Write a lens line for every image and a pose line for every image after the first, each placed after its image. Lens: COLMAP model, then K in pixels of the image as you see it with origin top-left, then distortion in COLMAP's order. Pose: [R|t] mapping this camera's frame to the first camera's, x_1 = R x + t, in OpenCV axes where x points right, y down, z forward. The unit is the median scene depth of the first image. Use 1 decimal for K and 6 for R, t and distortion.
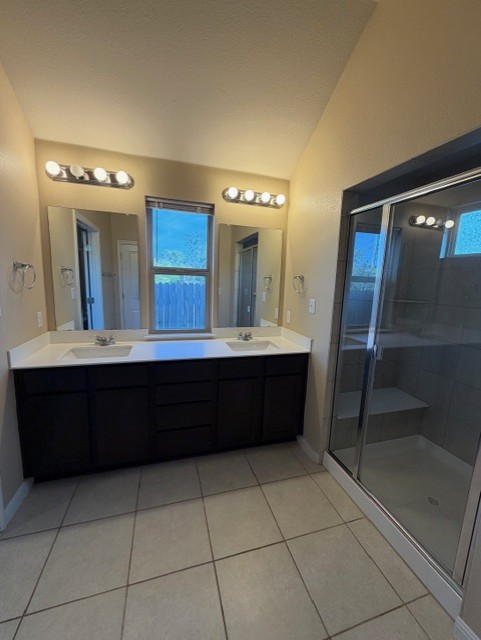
lens RADIAL K [[256.2, 0, 240.5], [0, 256.2, 320.0], [0, 0, 1]] dist [-0.001896, -0.000006]
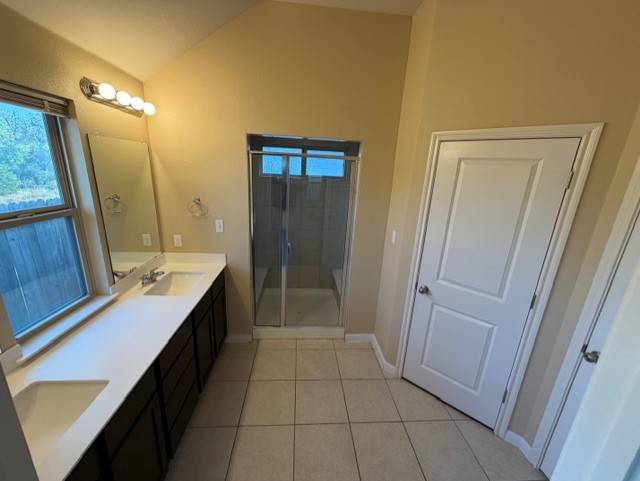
lens RADIAL K [[253.2, 0, 320.3], [0, 253.2, 242.4], [0, 0, 1]] dist [-0.001143, 0.000104]
pose [[0.210991, -0.286761, 0.934479, -0.653827], [0.113766, 0.956708, 0.267895, -0.221528], [-0.970845, 0.049789, 0.234481, 0.293696]]
